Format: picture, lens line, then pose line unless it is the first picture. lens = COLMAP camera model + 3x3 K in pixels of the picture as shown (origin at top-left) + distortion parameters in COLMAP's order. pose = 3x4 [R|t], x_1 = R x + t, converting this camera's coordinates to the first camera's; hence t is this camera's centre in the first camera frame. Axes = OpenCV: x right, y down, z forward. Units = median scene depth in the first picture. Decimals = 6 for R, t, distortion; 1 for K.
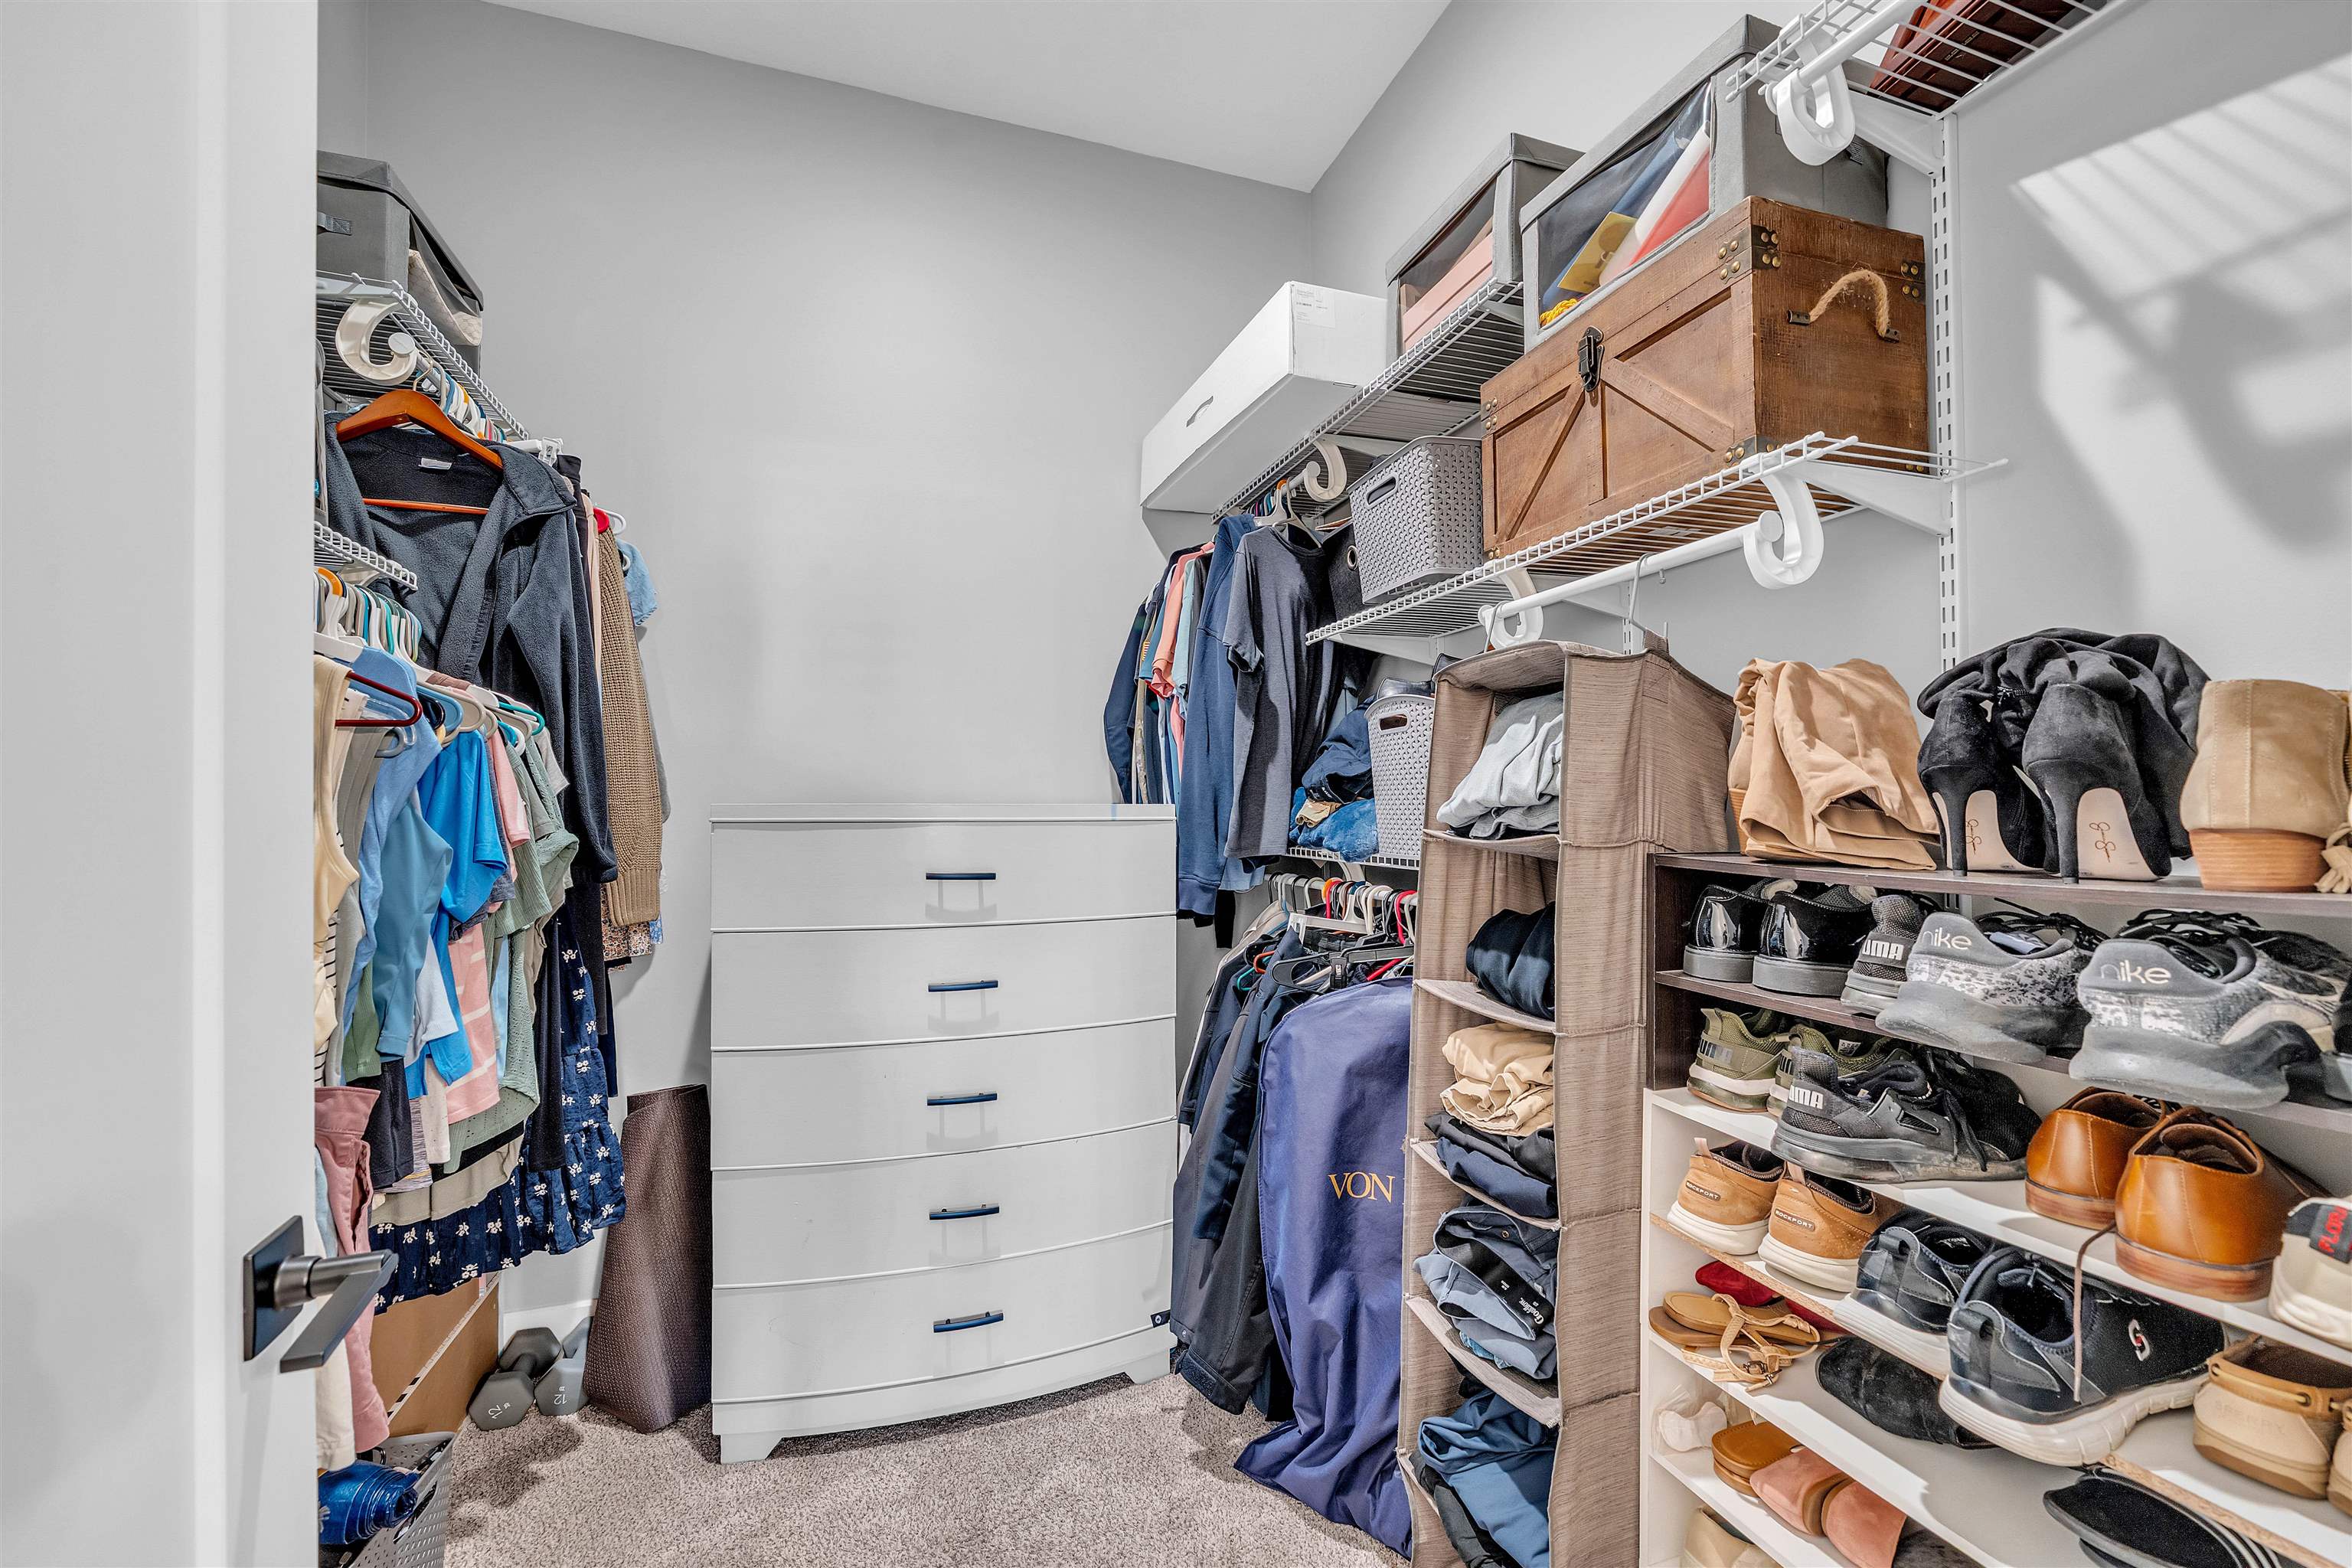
lens RADIAL K [[929.0, 0, 1163.6], [0, 929.0, 807.9], [0, 0, 1]] dist [-0.007744, 0.001210]
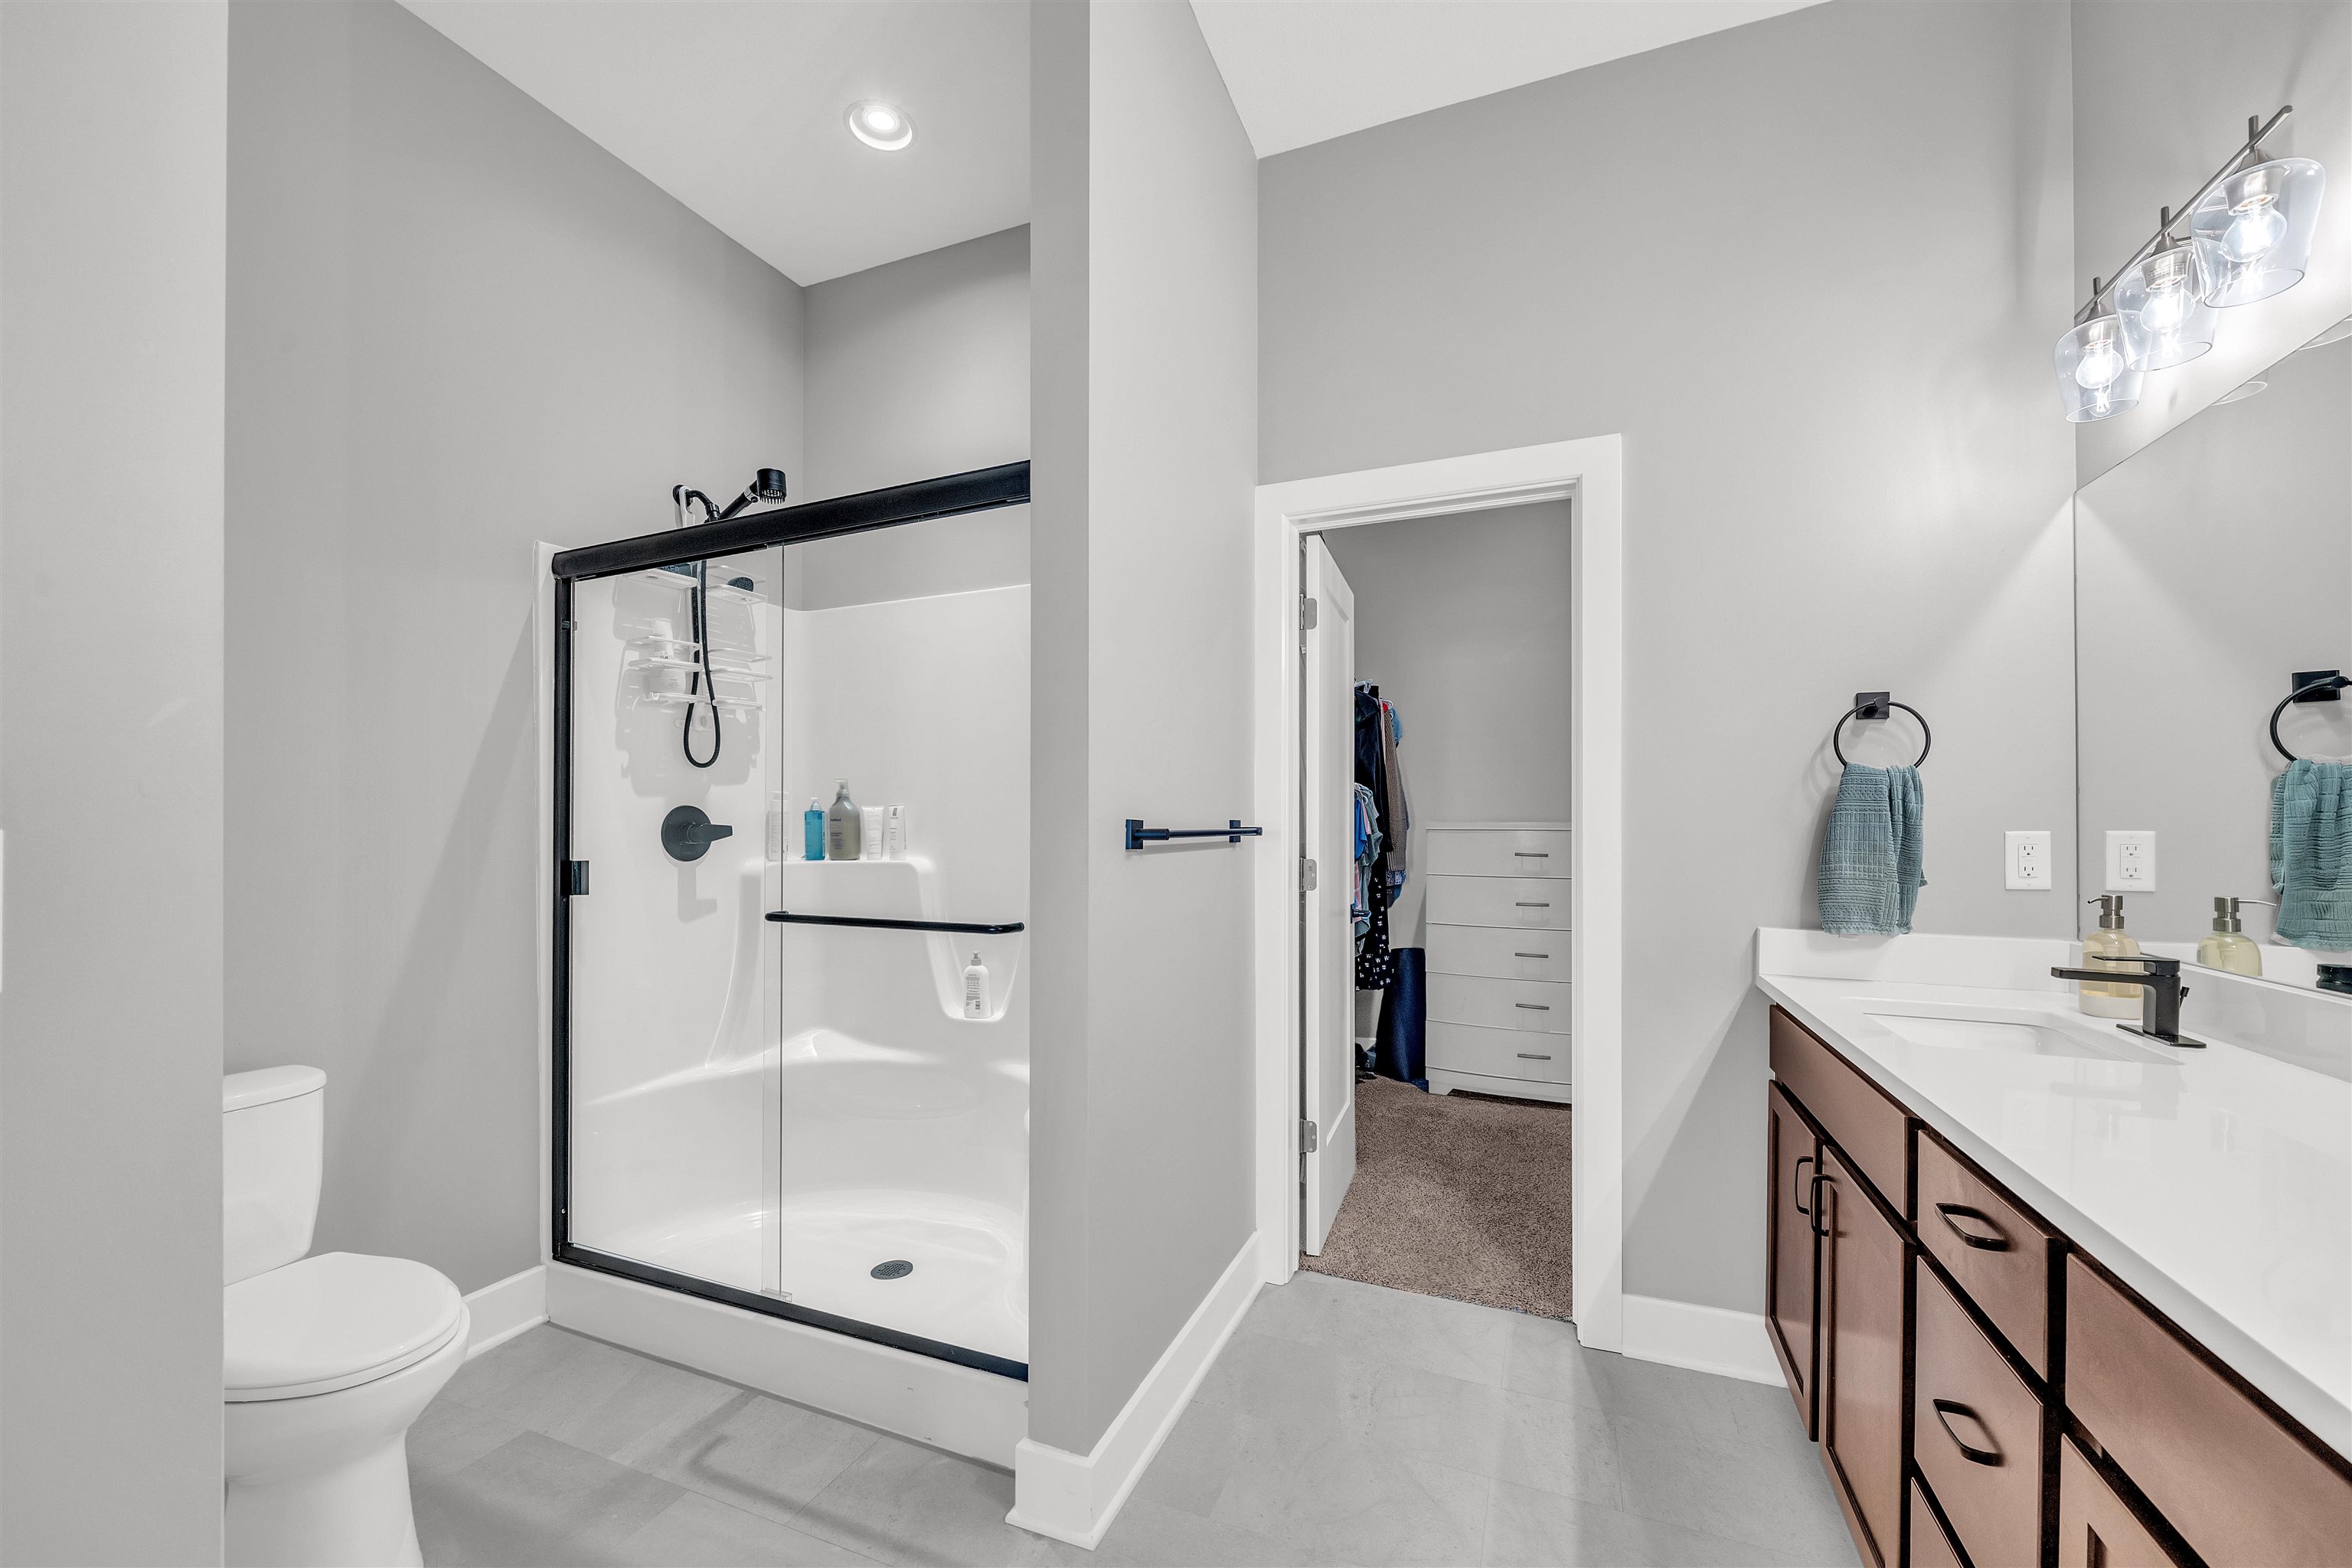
lens RADIAL K [[929.0, 0, 1165.6], [0, 929.0, 828.6], [0, 0, 1]] dist [-0.007744, 0.001210]
pose [[0.748932, 0.006433, -0.662616, 0.613273], [-0.001163, 0.999964, 0.008393, -0.006882], [0.662646, -0.005515, 0.748912, -1.279342]]
